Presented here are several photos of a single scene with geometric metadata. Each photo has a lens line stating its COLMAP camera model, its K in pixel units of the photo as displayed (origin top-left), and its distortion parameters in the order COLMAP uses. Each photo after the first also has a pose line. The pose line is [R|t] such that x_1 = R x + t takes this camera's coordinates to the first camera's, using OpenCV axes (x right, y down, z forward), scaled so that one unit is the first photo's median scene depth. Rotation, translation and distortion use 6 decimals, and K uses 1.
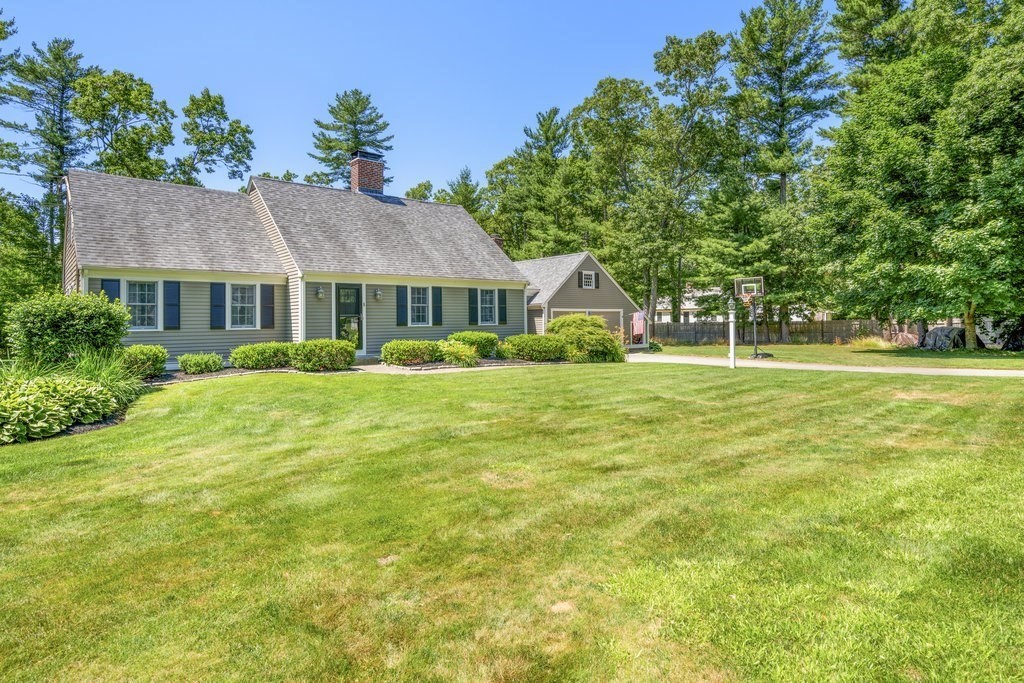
lens RADIAL K [[595.1, 0, 516.4], [0, 595.1, 305.9], [0, 0, 1]] dist [0.004038, 0.001210]
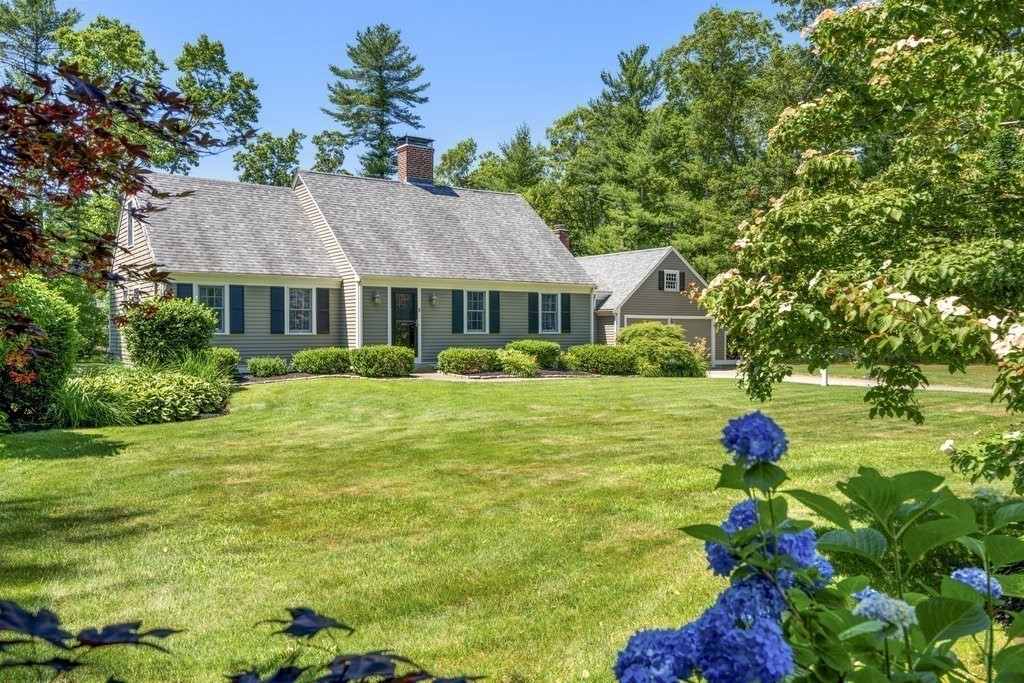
lens RADIAL K [[886.0, 0, 512.0], [0, 886.0, 341.5], [0, 0, 1]] dist [0.002373, 0.003157]
pose [[0.995737, 0.015099, -0.090995, 0.016883], [-0.011341, 0.999067, 0.041672, -0.010130], [0.091539, -0.040463, 0.994979, -0.318165]]
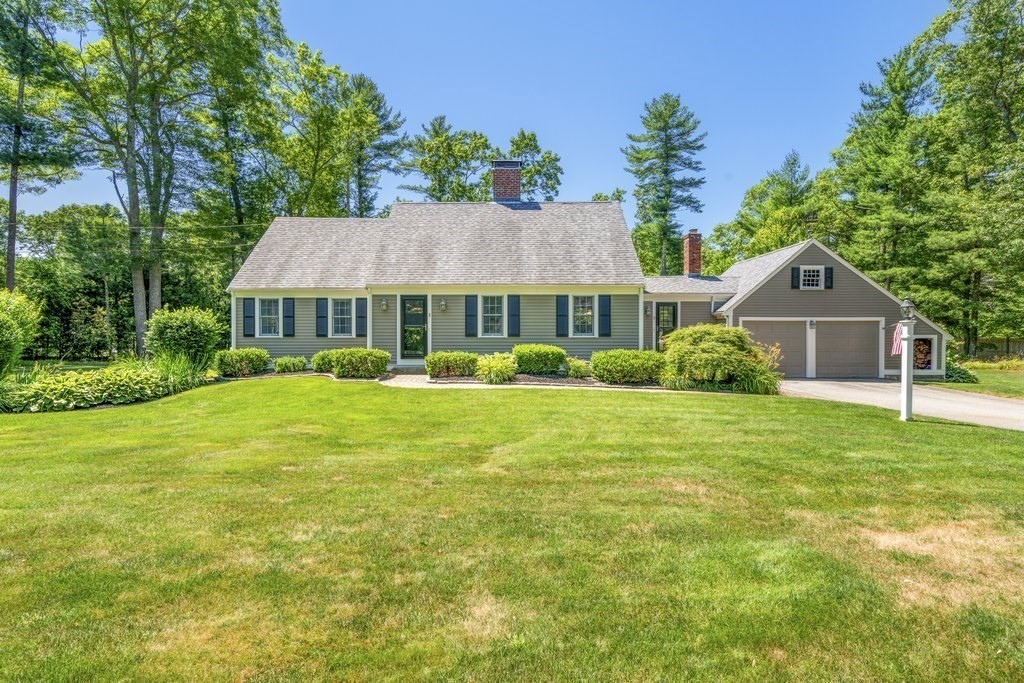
lens RADIAL K [[560.4, 0, 512.0], [0, 560.4, 341.5], [0, 0, 1]] dist [-0.002353, 0.000078]
pose [[0.739600, 0.023490, -0.672637, 0.396930], [0.008396, 0.998991, 0.044119, 0.001443], [0.672995, -0.038278, 0.738656, 0.308994]]
